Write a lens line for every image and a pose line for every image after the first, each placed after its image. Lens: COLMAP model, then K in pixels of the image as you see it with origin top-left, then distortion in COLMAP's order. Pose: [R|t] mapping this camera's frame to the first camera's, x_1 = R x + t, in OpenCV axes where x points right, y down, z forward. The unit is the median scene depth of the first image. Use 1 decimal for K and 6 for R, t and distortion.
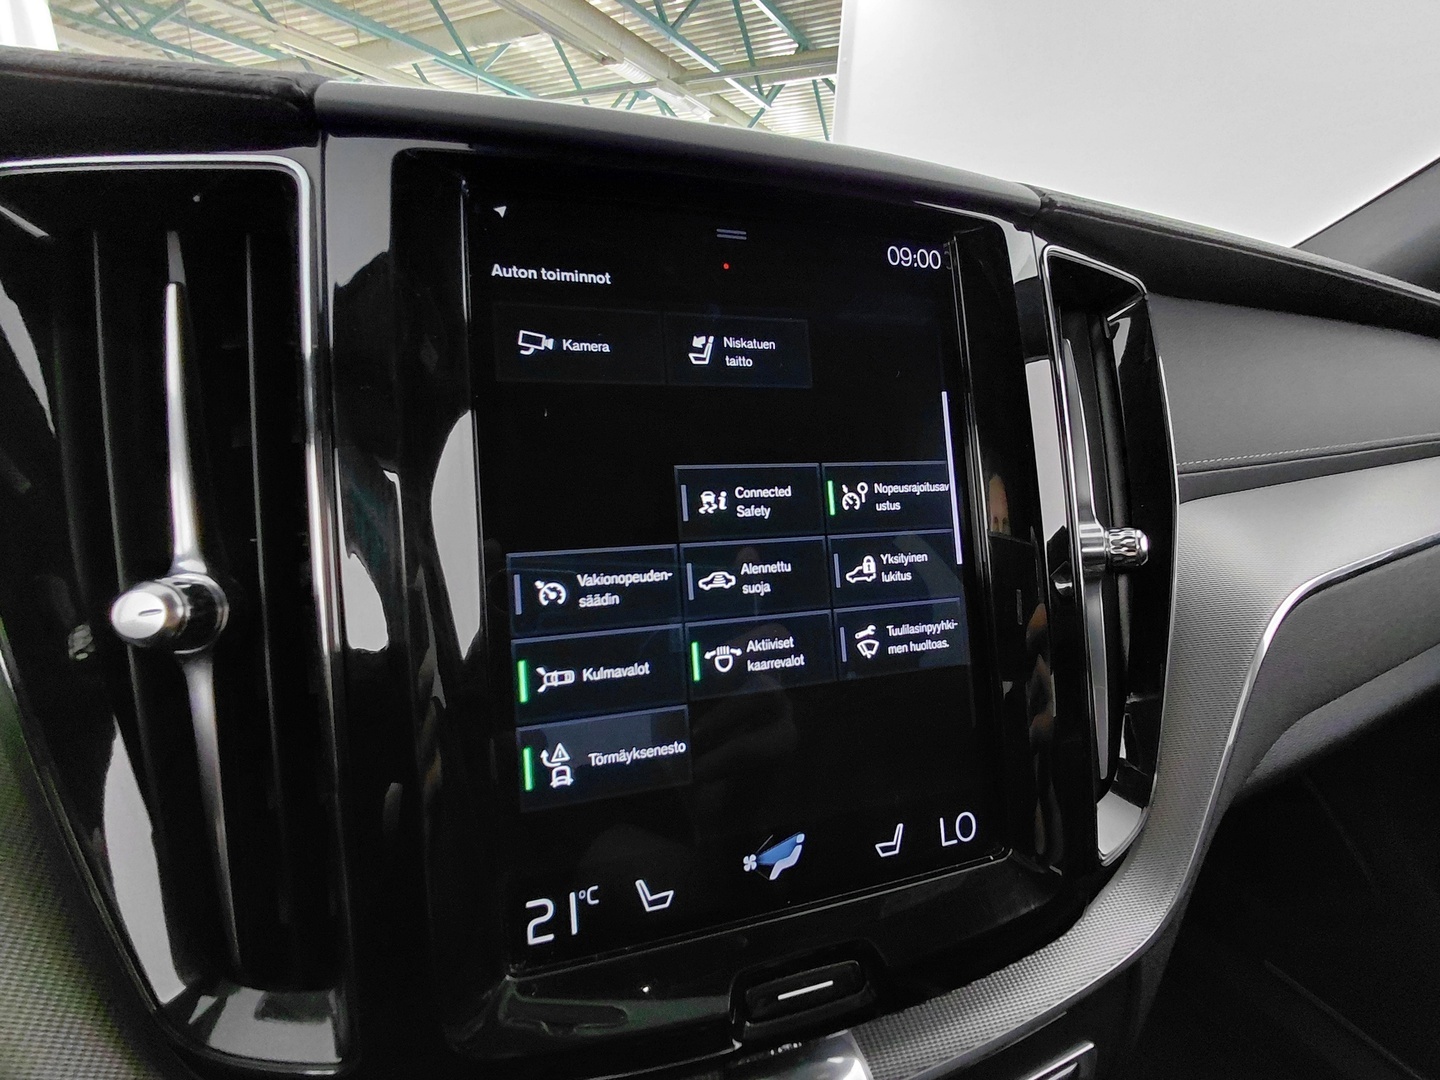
lens RADIAL K [[665.1, 0, 728.1], [0, 665.1, 536.9], [0, 0, 1]] dist [0.000414, 0.000068]
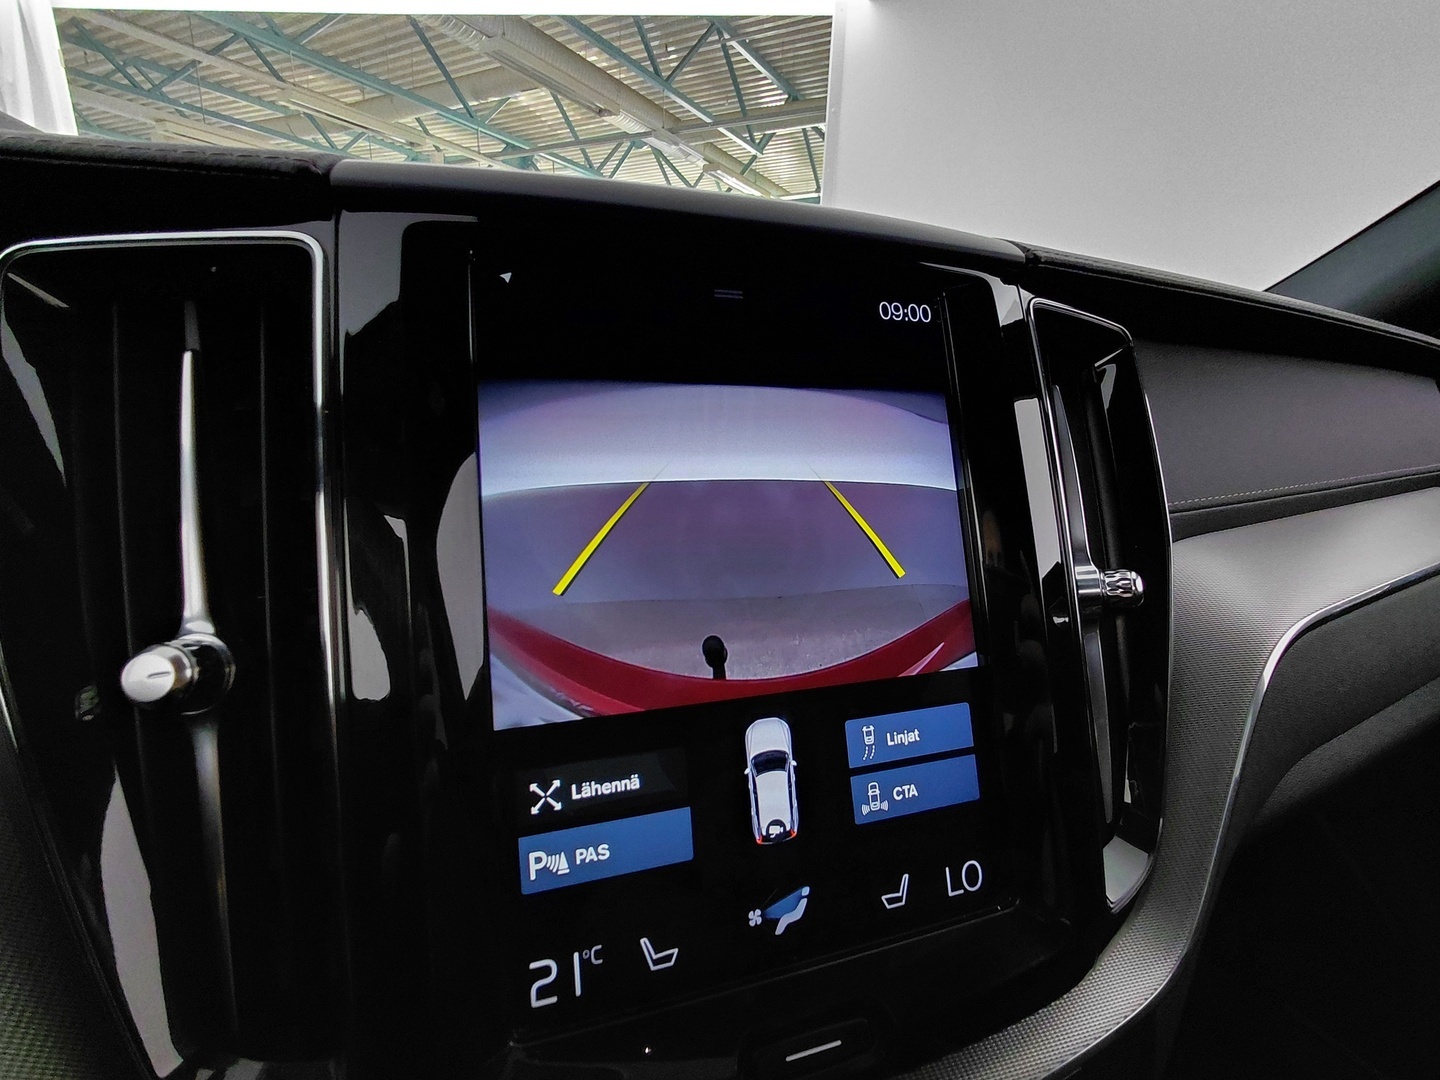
lens RADIAL K [[665.1, 0, 728.1], [0, 665.1, 536.9], [0, 0, 1]] dist [0.000414, 0.000068]
pose [[0.999916, -0.012484, 0.003399, -0.003264], [0.012641, 0.998622, -0.050933, -0.021934], [-0.002758, 0.050972, 0.998696, -0.014390]]
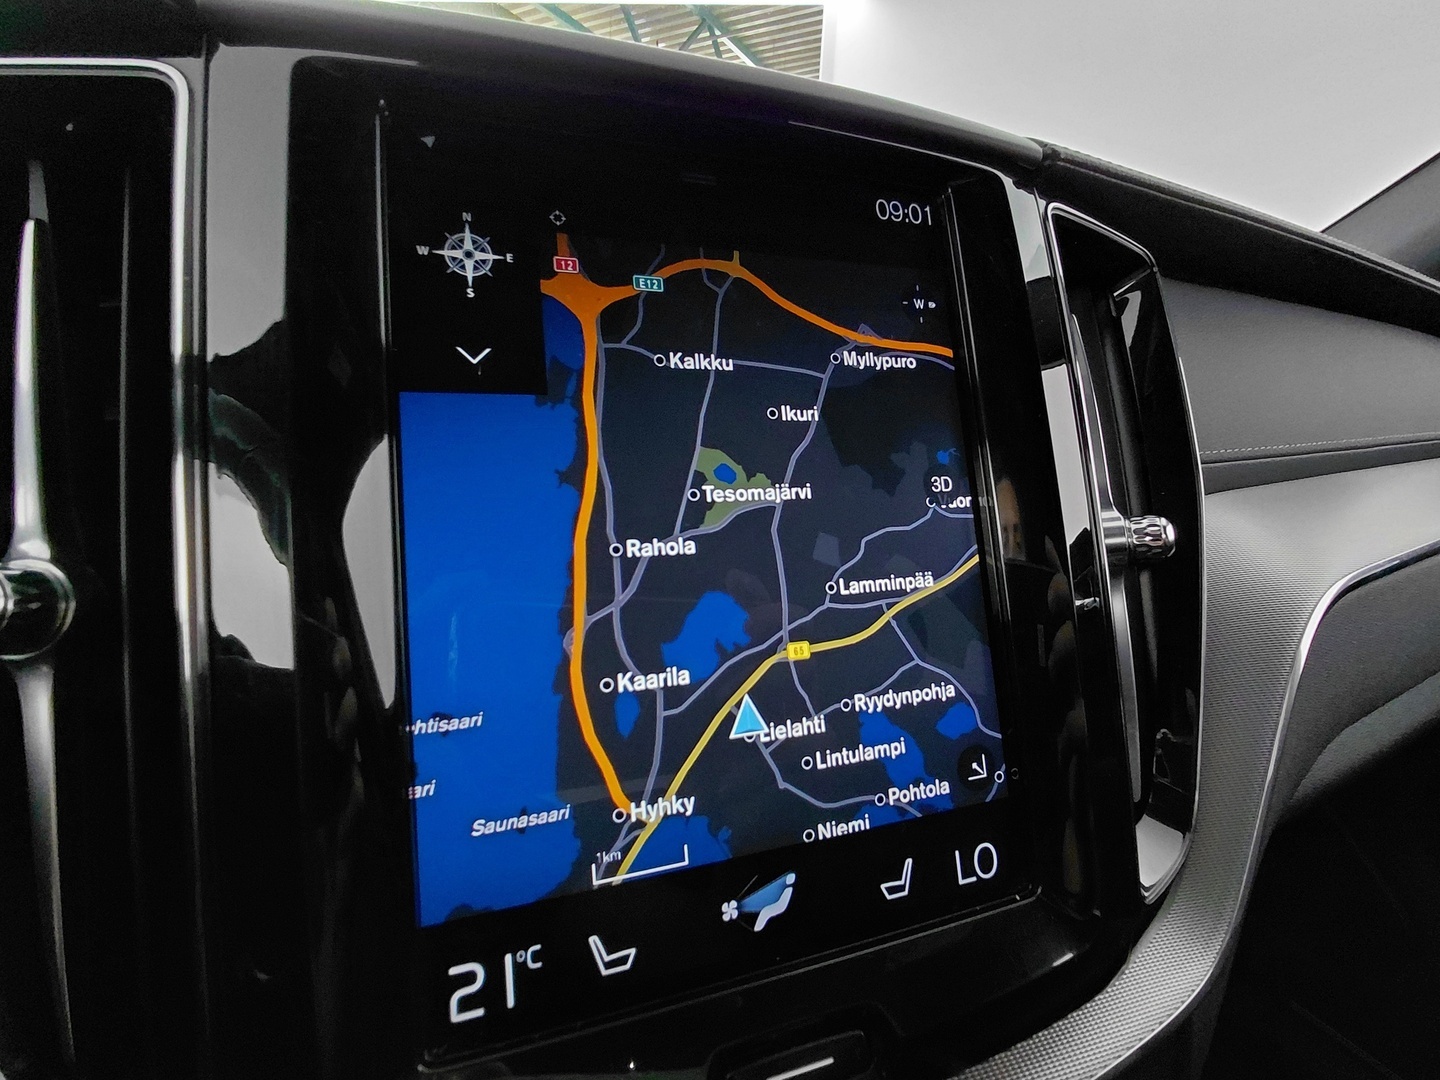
lens RADIAL K [[665.1, 0, 728.1], [0, 665.1, 536.9], [0, 0, 1]] dist [0.000414, 0.000068]
pose [[0.999790, -0.014301, 0.014670, 0.021573], [0.015030, 0.998594, -0.050830, 0.059565], [-0.013922, 0.051040, 0.998600, 0.131596]]
